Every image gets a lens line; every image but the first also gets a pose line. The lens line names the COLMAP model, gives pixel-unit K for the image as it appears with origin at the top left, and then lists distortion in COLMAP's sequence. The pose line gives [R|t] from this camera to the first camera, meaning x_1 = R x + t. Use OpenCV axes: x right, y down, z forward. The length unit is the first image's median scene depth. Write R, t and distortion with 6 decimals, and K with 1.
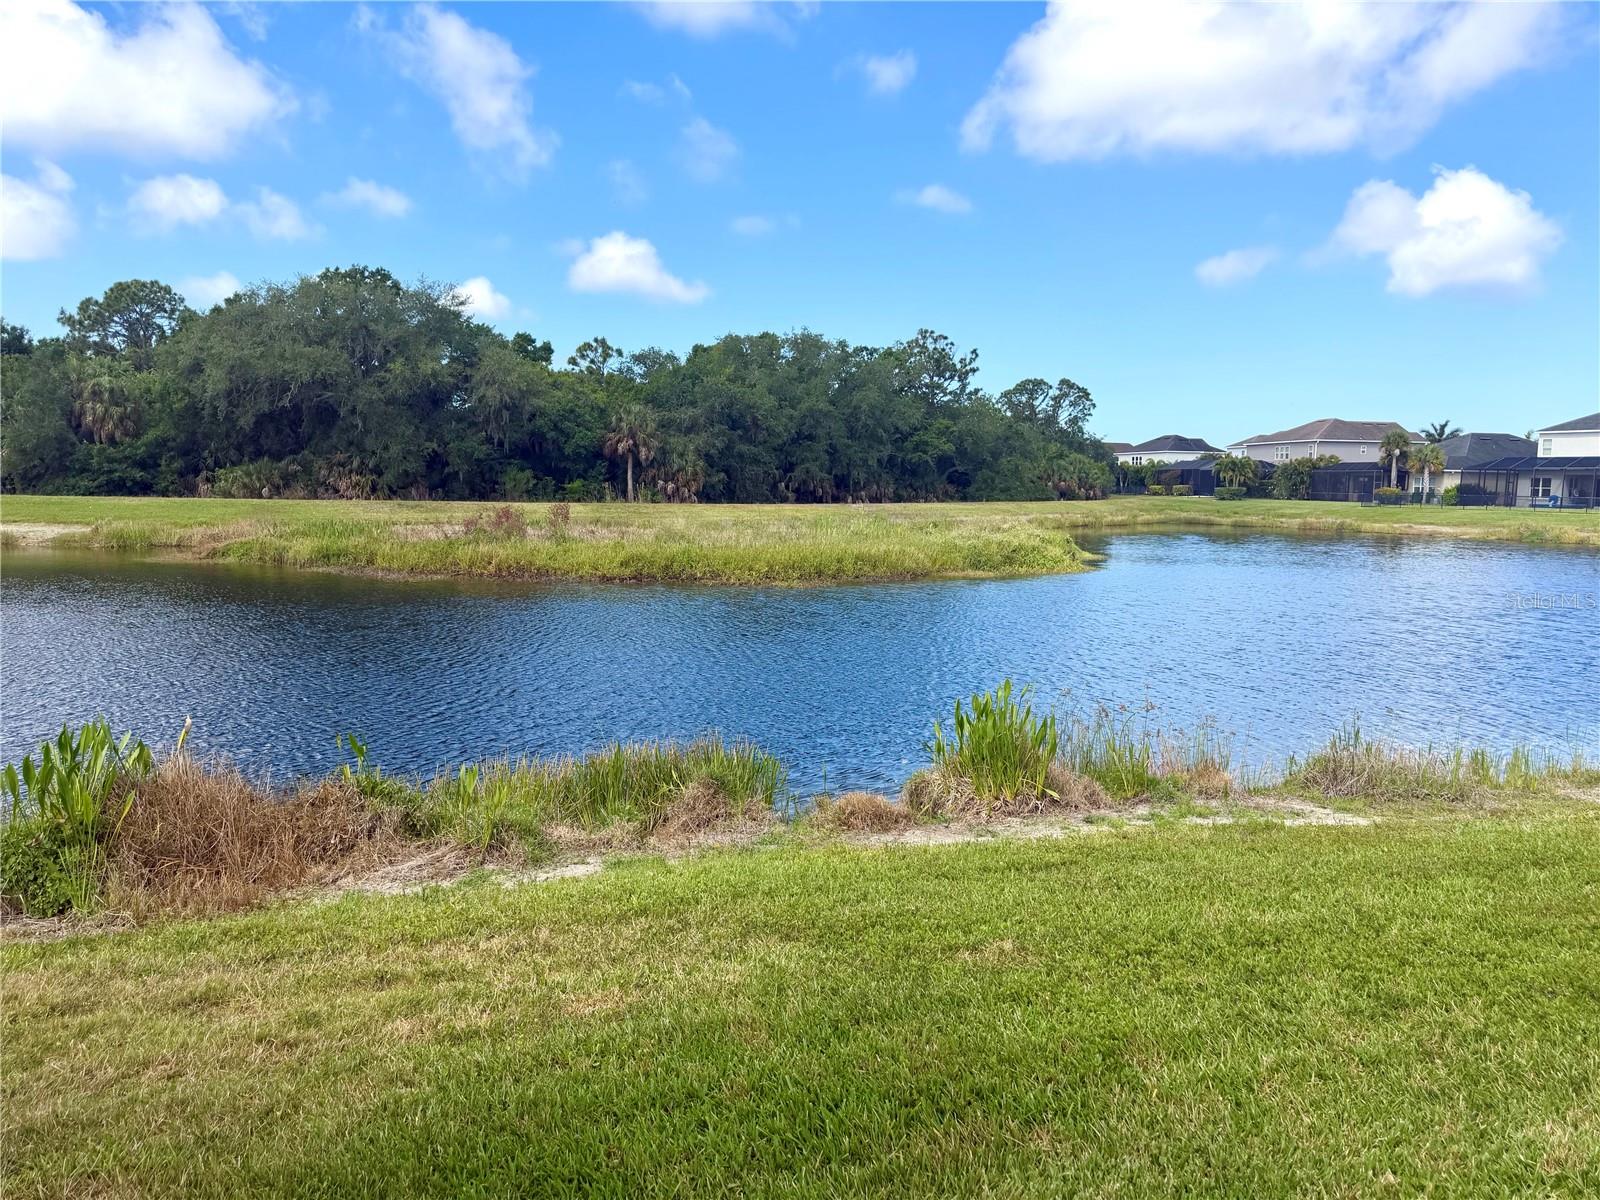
lens RADIAL K [[1121.2, 0, 805.4], [0, 1121.2, 604.2], [0, 0, 1]] dist [0.066315, -0.109943]
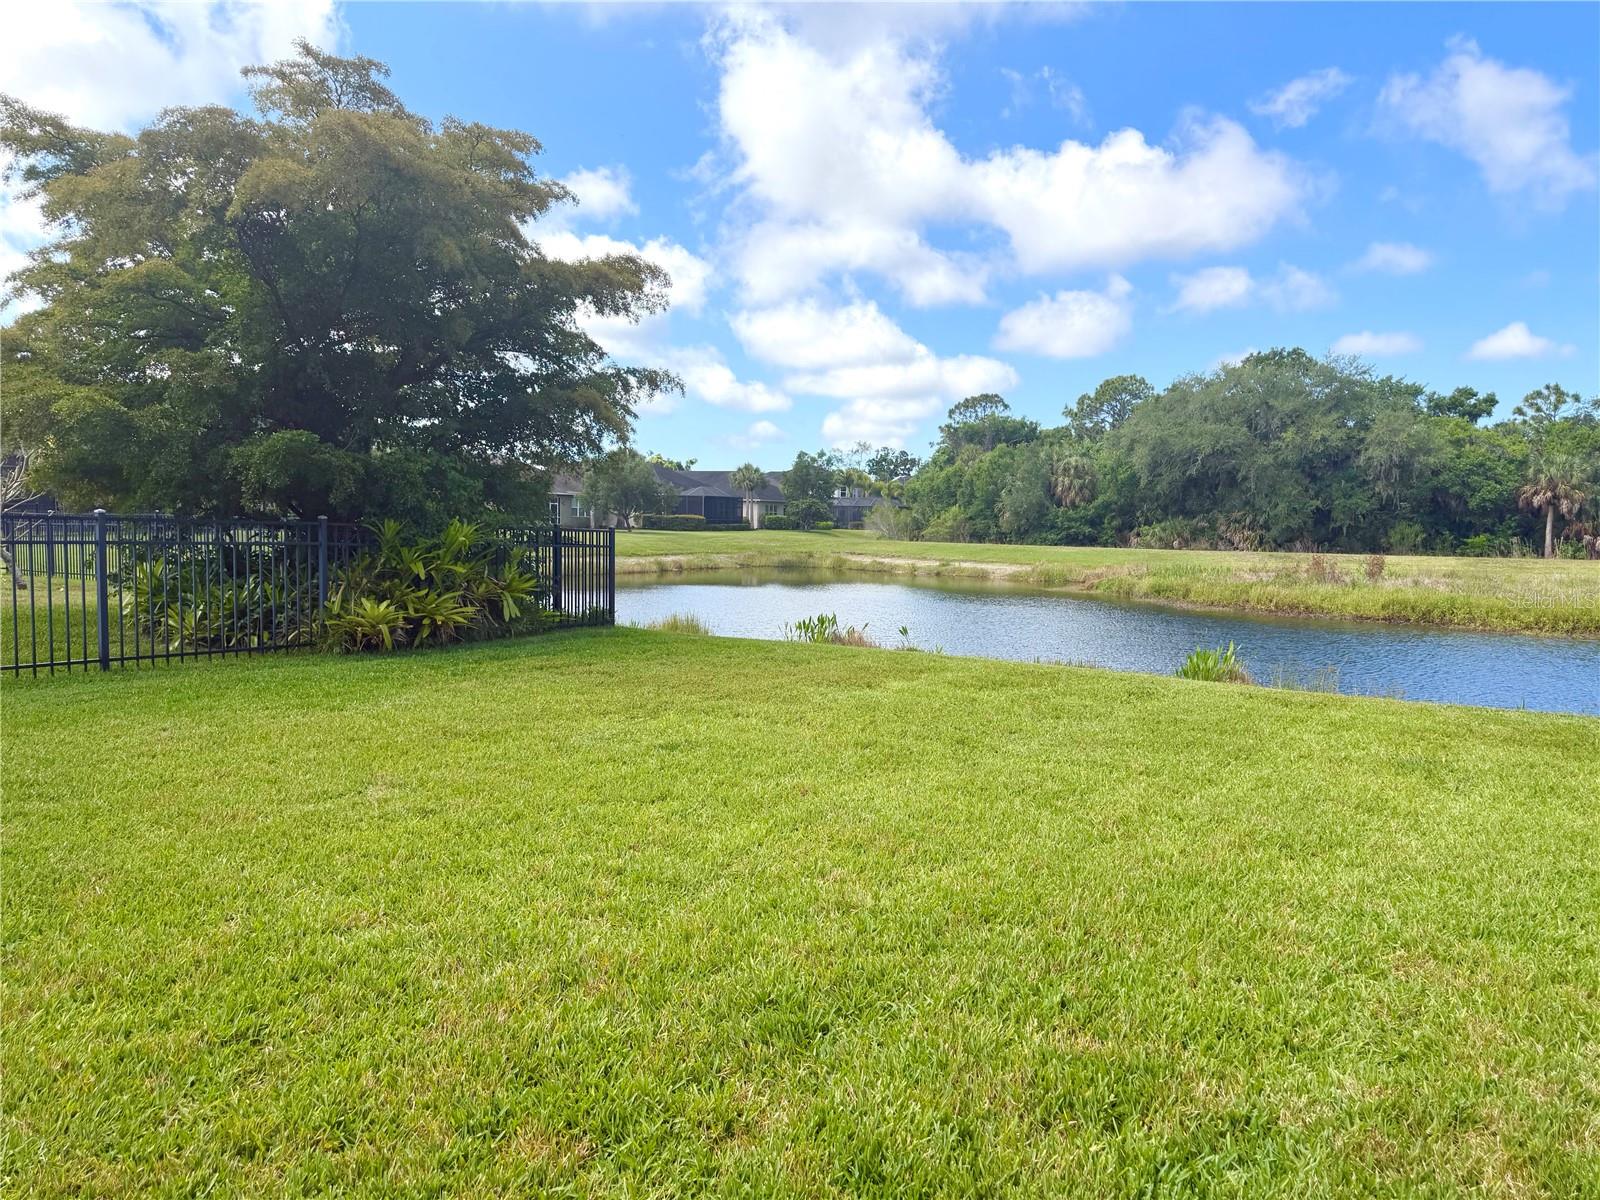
lens RADIAL K [[1118.5, 0, 802.6], [0, 1118.5, 599.5], [0, 0, 1]] dist [-0.006253, -0.020542]
pose [[0.657299, 0.043778, -0.752357, 0.160739], [-0.084119, 0.996335, -0.015517, 0.012466], [0.748920, 0.073487, 0.658573, -0.088914]]
